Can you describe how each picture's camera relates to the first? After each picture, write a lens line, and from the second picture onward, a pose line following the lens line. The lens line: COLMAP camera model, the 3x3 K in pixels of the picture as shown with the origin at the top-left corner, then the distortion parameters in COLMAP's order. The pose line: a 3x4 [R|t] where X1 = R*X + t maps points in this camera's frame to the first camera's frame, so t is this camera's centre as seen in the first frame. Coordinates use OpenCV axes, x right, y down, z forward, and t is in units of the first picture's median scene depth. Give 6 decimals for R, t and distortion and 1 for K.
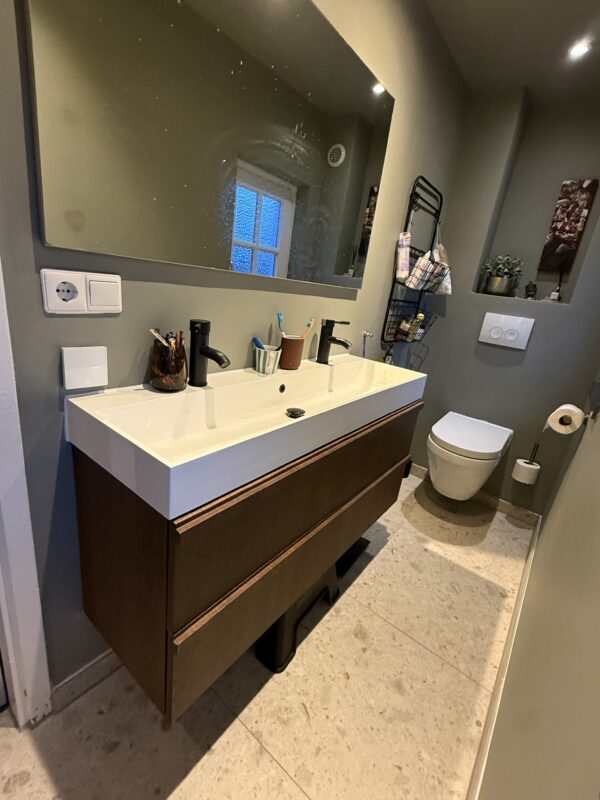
lens RADIAL K [[365.2, 0, 300.8], [0, 365.2, 399.2], [0, 0, 1]] dist [0.000140, -0.000192]
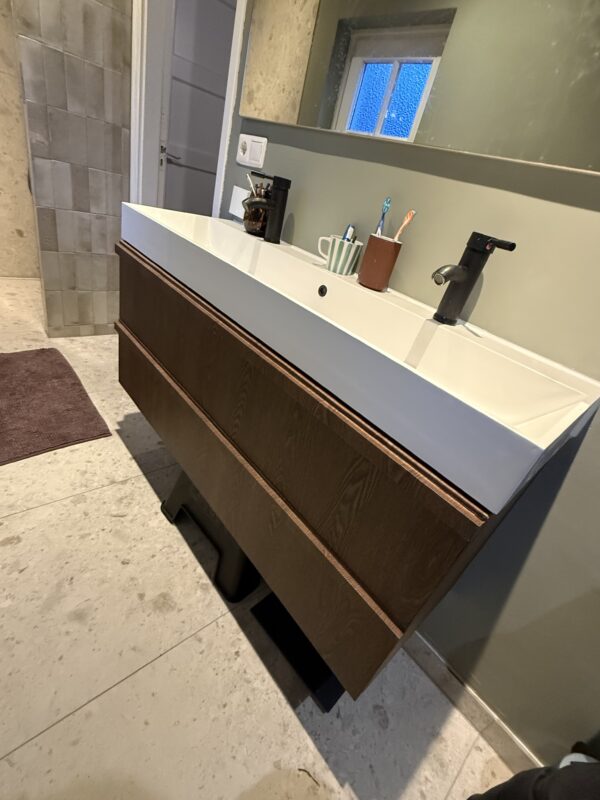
lens RADIAL K [[365.2, 0, 300.1], [0, 365.2, 400.4], [0, 0, 1]] dist [0.000140, -0.000192]
pose [[-0.156375, 0.341860, -0.926649, 0.773990], [-0.552294, 0.747544, 0.368986, -0.118153], [0.818852, 0.569482, 0.071910, 1.078166]]
